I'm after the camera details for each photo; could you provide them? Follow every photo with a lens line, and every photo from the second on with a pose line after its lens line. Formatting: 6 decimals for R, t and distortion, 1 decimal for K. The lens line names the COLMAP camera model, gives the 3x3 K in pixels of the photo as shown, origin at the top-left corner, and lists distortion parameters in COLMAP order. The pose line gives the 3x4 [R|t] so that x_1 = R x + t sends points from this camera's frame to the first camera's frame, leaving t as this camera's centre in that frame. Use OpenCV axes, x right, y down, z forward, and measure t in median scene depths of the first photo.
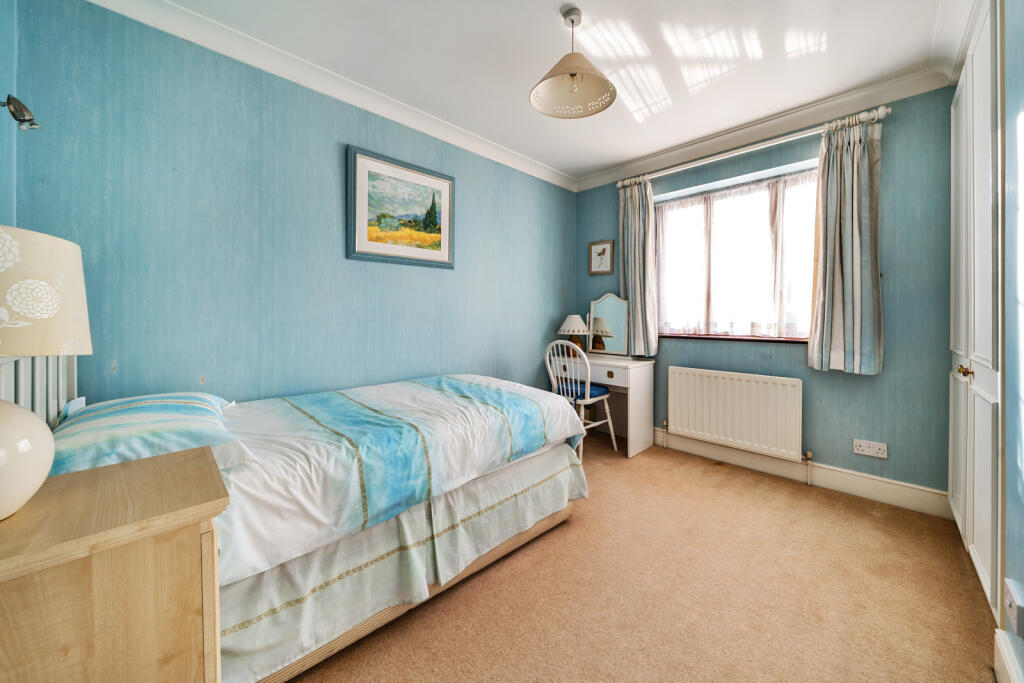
lens RADIAL K [[355.4, 0, 508.1], [0, 355.4, 314.7], [0, 0, 1]] dist [-0.000657, -0.006046]
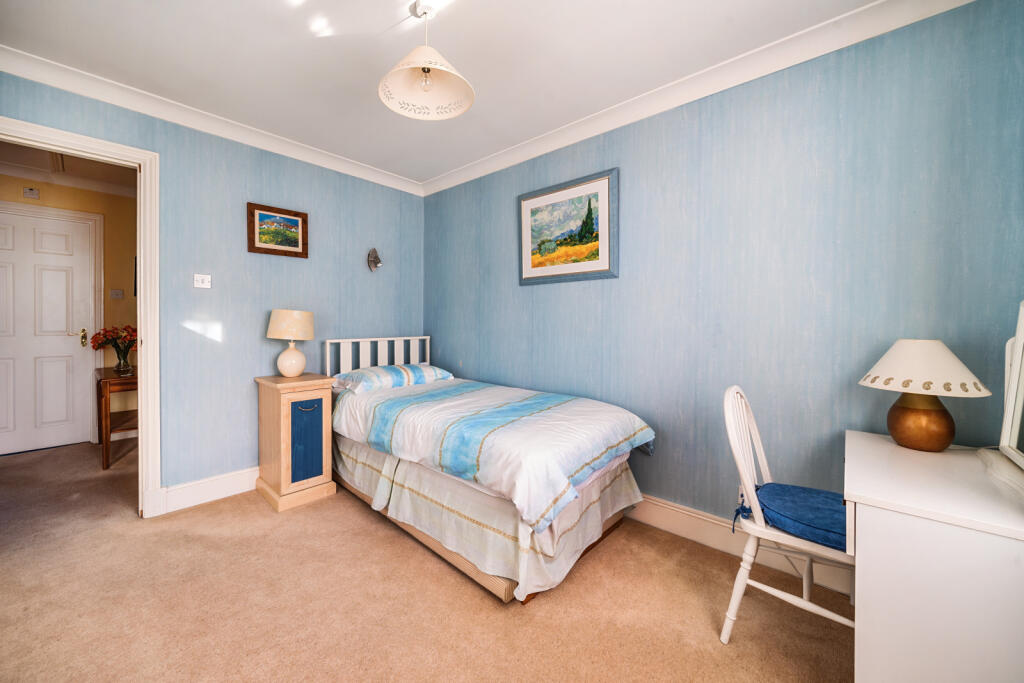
lens RADIAL K [[386.3, 0, 513.8], [0, 386.3, 321.3], [0, 0, 1]] dist [0.000051, -0.000011]
pose [[0.085821, 0.001340, -0.996310, 0.818948], [-0.003488, 0.999993, 0.001044, -0.028936], [0.996304, 0.003385, 0.085825, 0.768985]]
